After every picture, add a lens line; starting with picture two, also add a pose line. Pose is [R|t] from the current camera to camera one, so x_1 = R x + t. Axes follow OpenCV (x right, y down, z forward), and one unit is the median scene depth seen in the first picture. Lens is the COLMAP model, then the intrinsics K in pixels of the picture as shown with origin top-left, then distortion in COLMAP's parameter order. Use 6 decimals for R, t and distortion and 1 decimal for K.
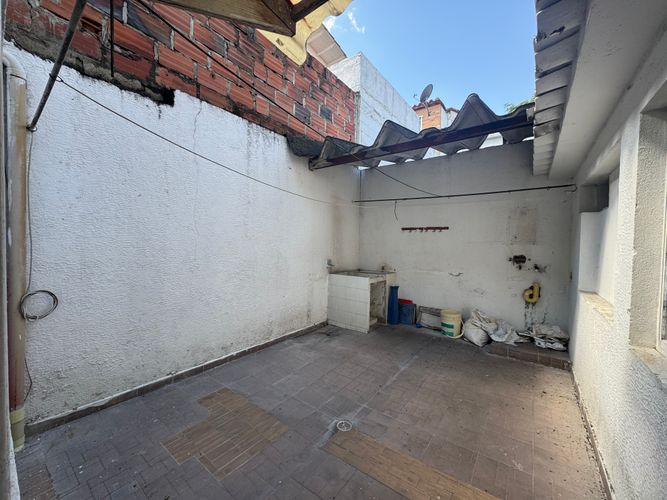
lens RADIAL K [[268.1, 0, 333.6], [0, 268.1, 251.2], [0, 0, 1]] dist [-0.000468, -0.000033]
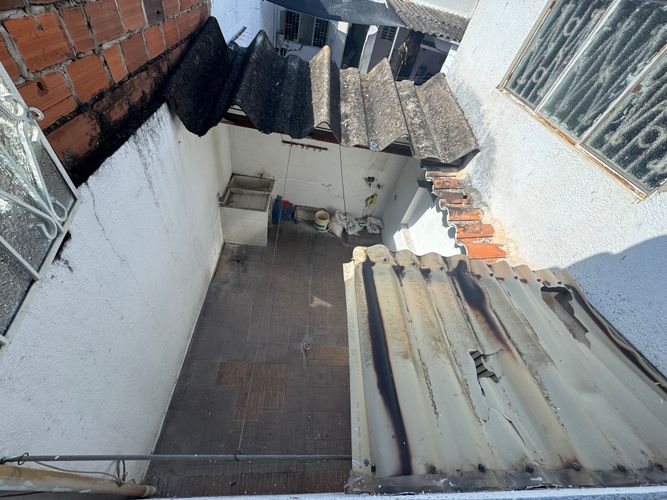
lens RADIAL K [[268.1, 0, 333.0], [0, 268.1, 249.9], [0, 0, 1]] dist [-0.000468, -0.000033]
pose [[0.764778, -0.365857, 0.530342, -0.354576], [-0.172559, 0.676755, 0.715699, -0.735658], [-0.620756, -0.638867, 0.454435, 0.272756]]
